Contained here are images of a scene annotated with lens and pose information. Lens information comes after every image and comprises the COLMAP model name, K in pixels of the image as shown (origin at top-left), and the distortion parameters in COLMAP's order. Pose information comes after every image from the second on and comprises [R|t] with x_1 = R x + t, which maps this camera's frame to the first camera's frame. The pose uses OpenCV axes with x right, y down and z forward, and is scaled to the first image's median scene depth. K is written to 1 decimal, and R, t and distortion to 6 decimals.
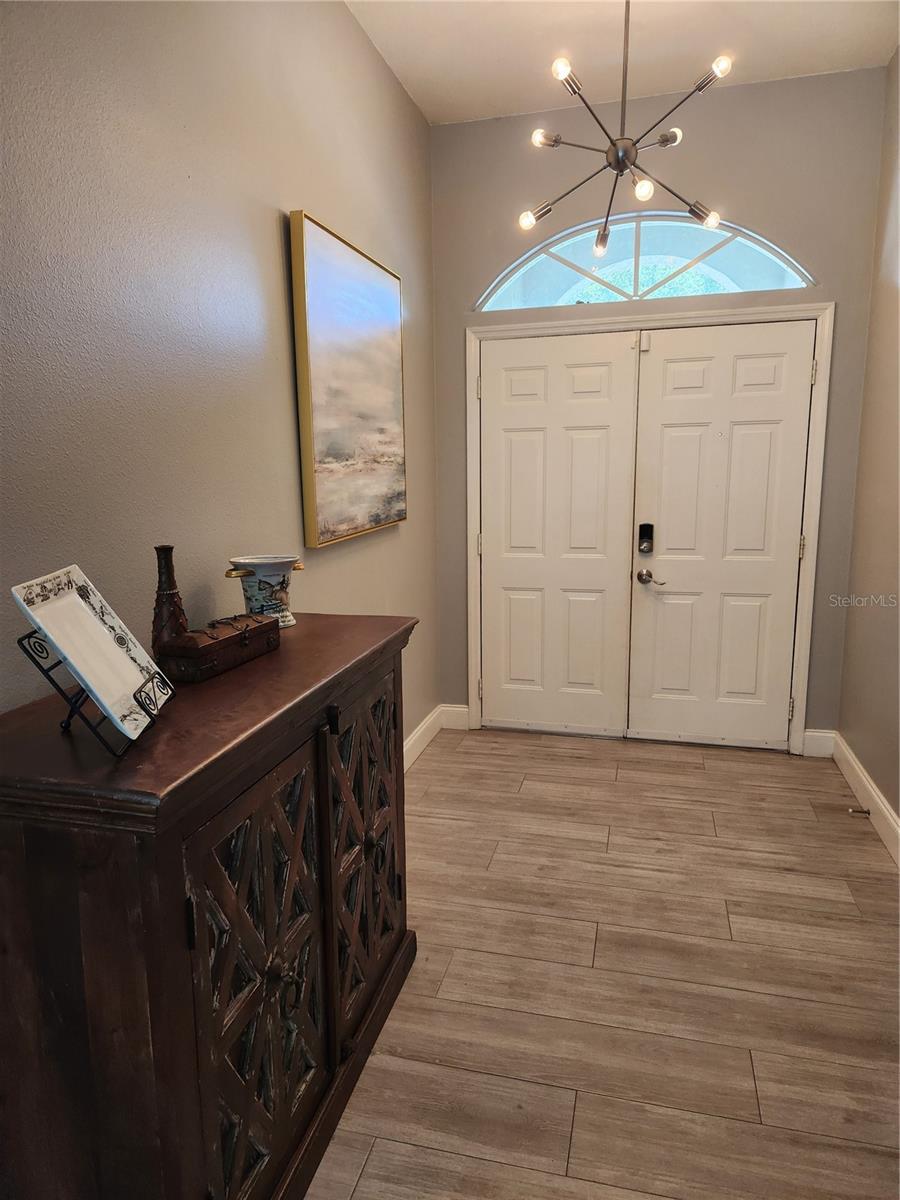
lens RADIAL K [[813.2, 0, 450.0], [0, 813.2, 600.0], [0, 0, 1]] dist [0.003866, 0.001156]
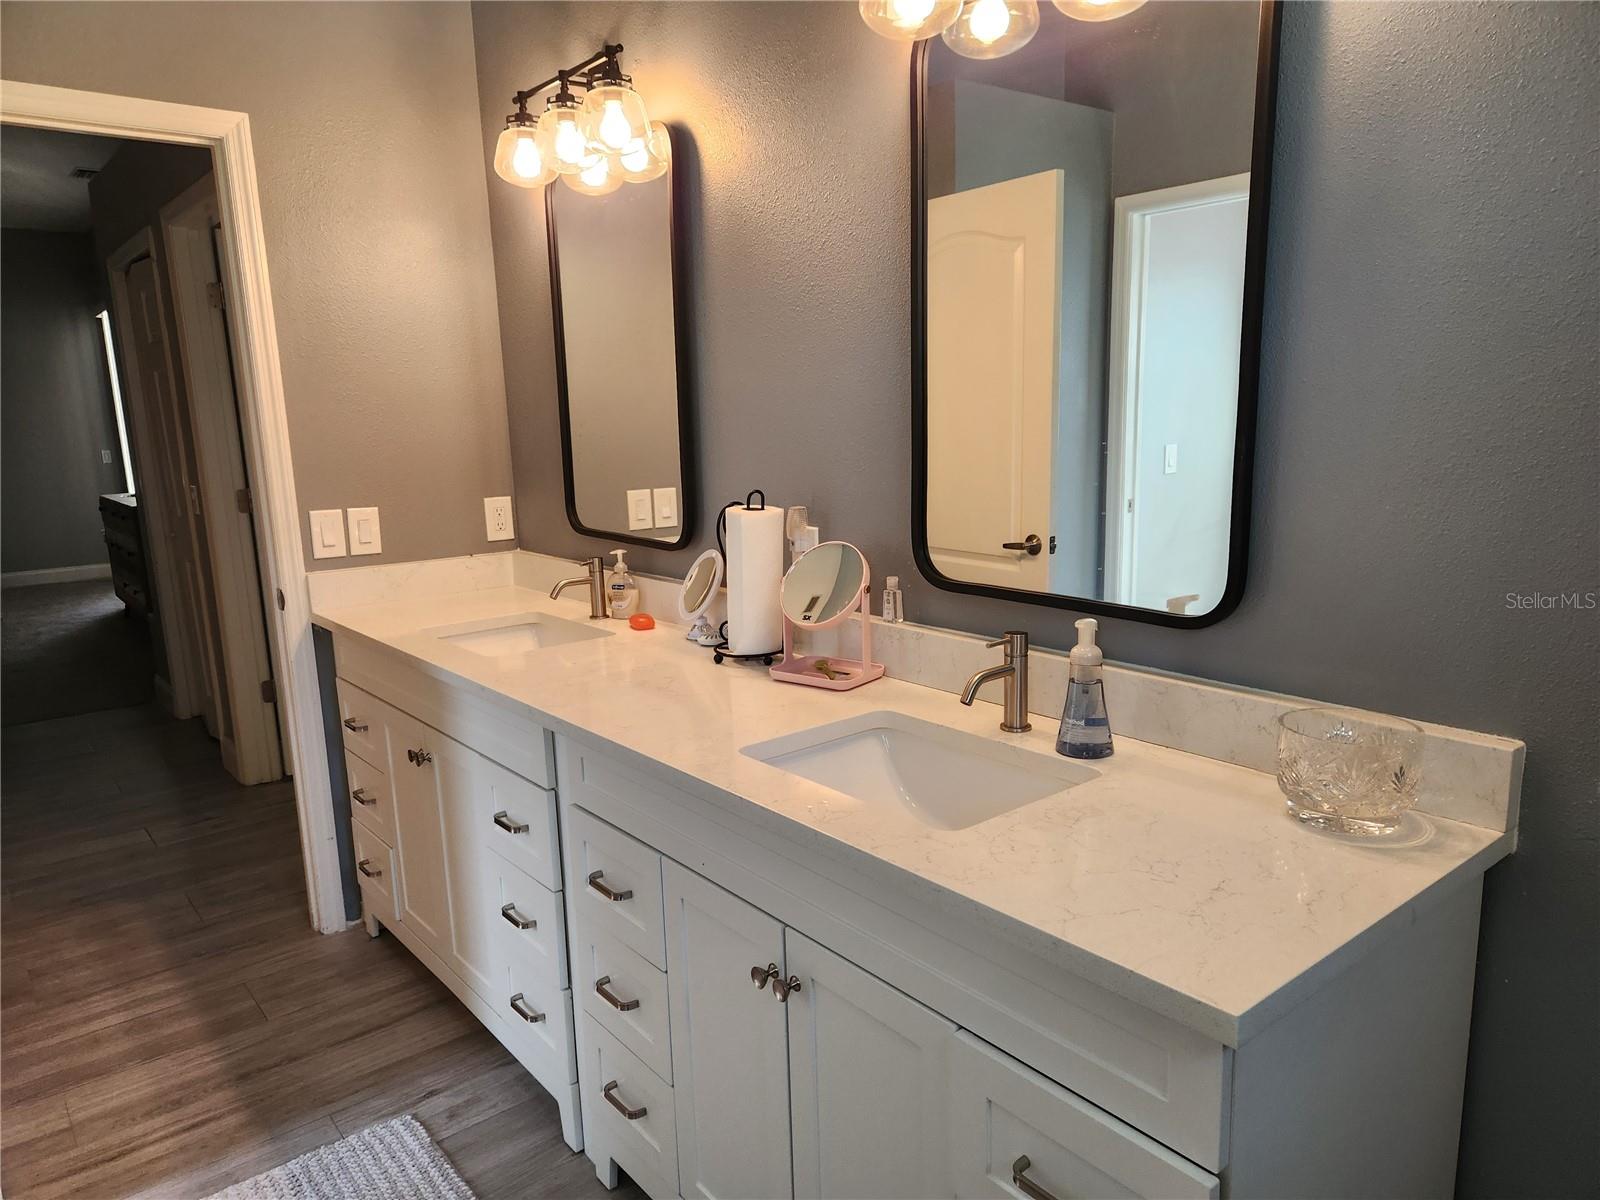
lens RADIAL K [[1084.3, 0, 800.0], [0, 1084.3, 600.0], [0, 0, 1]] dist [0.003866, 0.001156]
pose [[0.577503, -0.150844, 0.802332, -0.065440], [0.167247, 0.983798, 0.064580, -0.021297], [-0.799074, 0.096892, 0.593374, 0.139889]]
